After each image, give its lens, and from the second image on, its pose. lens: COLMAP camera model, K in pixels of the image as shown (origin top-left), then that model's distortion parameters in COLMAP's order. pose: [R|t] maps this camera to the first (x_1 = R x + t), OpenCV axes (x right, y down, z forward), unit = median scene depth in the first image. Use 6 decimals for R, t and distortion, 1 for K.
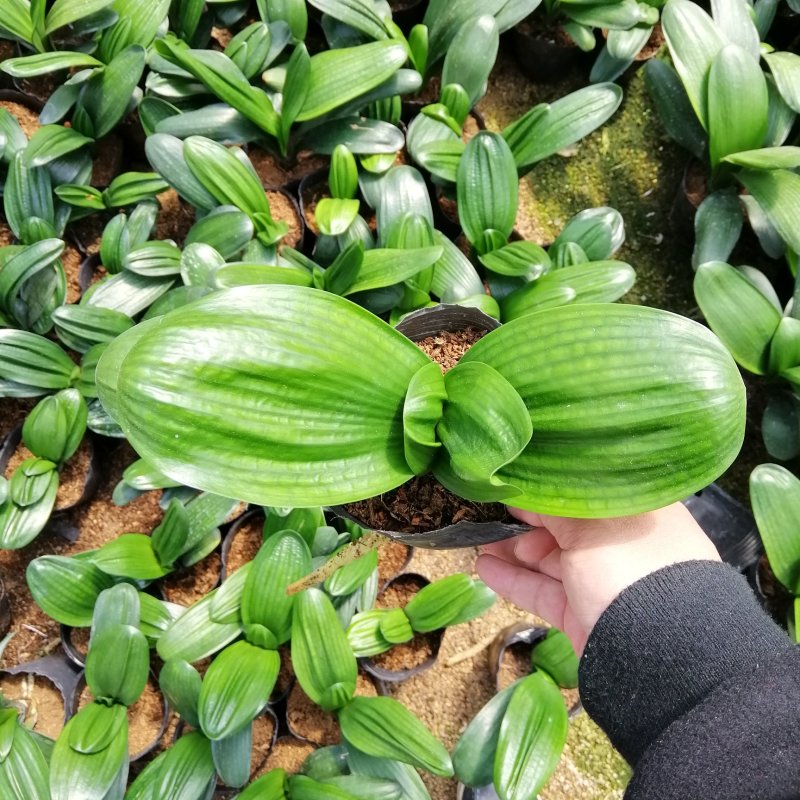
lens RADIAL K [[798.0, 0, 407.5], [0, 798.0, 400.4], [0, 0, 1]] dist [0.065105, -0.139059]
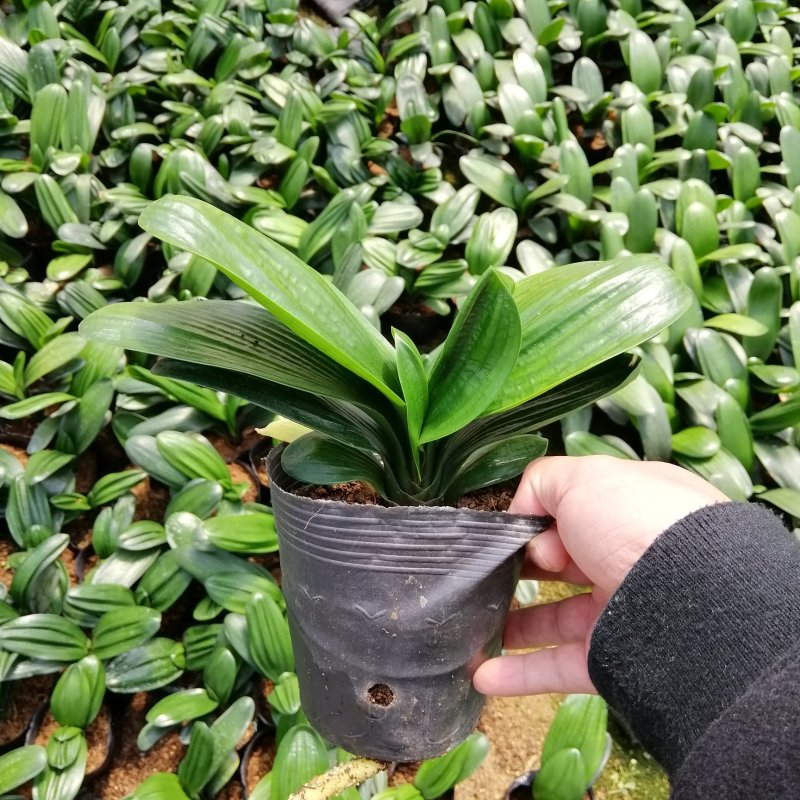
lens RADIAL K [[809.0, 0, 406.5], [0, 809.0, 402.1], [0, 0, 1]] dist [0.069887, -0.158809]
pose [[0.969697, -0.209416, 0.125826, -0.042318], [0.239588, 0.915899, -0.322067, 0.128087], [-0.047798, 0.342454, 0.938318, -0.230584]]
